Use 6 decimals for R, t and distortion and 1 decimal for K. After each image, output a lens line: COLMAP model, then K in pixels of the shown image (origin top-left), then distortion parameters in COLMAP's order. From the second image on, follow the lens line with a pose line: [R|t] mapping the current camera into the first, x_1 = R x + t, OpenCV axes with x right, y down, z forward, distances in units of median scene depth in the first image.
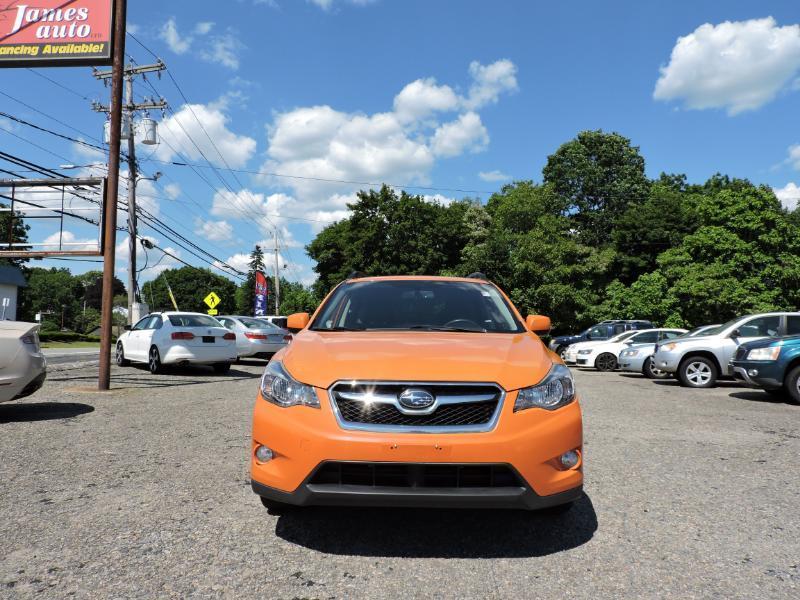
lens RADIAL K [[567.2, 0, 404.6], [0, 567.2, 296.7], [0, 0, 1]] dist [-0.017964, 0.001134]
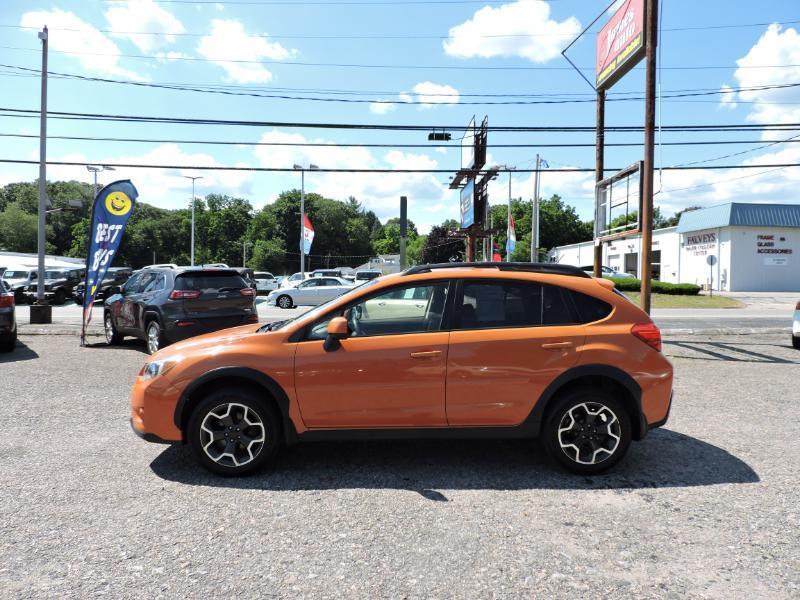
lens RADIAL K [[567.2, 0, 404.7], [0, 567.2, 293.6], [0, 0, 1]] dist [-0.017964, 0.001134]
pose [[0.054476, 0.018154, -0.998350, 0.205094], [0.066365, 0.997558, 0.021761, -0.003444], [0.996307, -0.067441, 0.053138, 0.180067]]
